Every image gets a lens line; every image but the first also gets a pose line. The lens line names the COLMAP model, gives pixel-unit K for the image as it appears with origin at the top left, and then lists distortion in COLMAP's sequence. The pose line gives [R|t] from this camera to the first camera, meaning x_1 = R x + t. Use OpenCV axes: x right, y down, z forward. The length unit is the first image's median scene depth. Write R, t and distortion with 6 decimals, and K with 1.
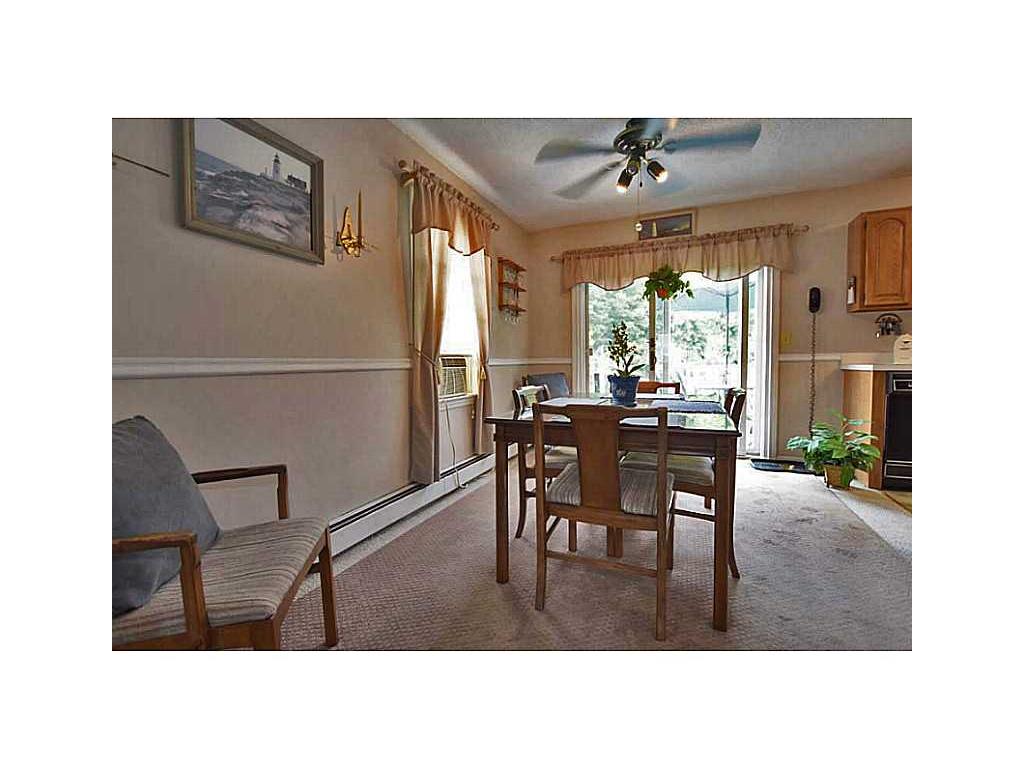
lens RADIAL K [[428.1, 0, 506.3], [0, 428.1, 386.7], [0, 0, 1]] dist [-0.001290, 0.000020]
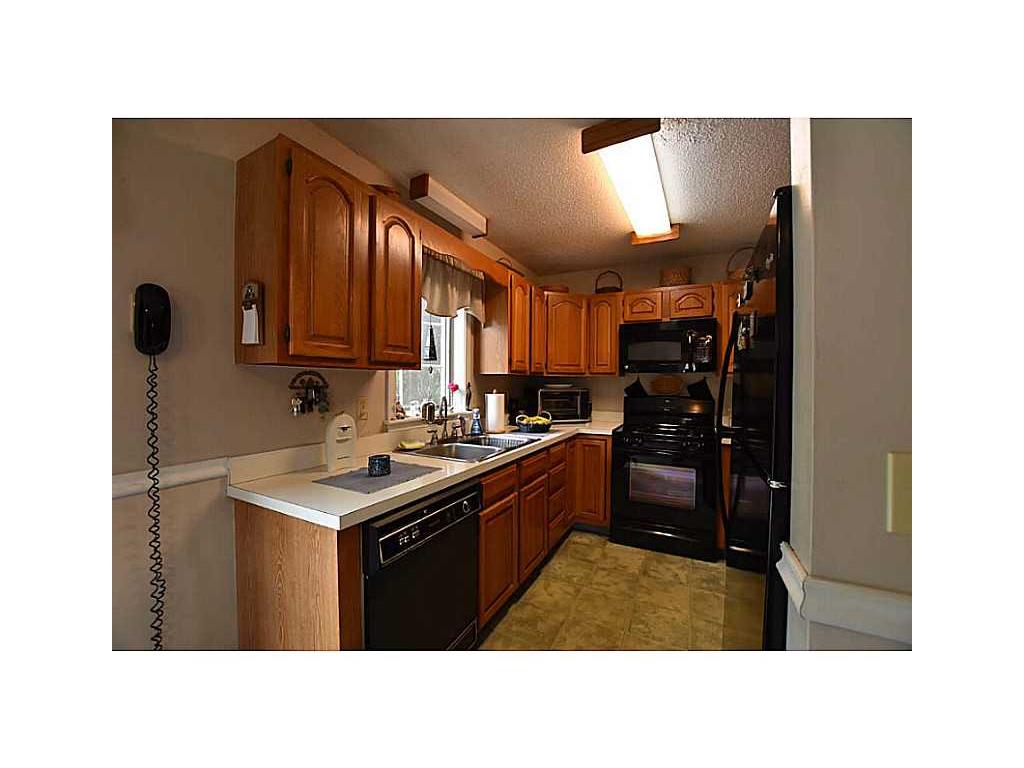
lens RADIAL K [[362.5, 0, 509.5], [0, 362.5, 383.0], [0, 0, 1]] dist [-0.010370, 0.000107]
pose [[0.099965, 0.008095, 0.994958, 0.477360], [0.051869, 0.998565, -0.013335, -0.138118], [-0.993638, 0.052941, 0.099401, 0.712622]]
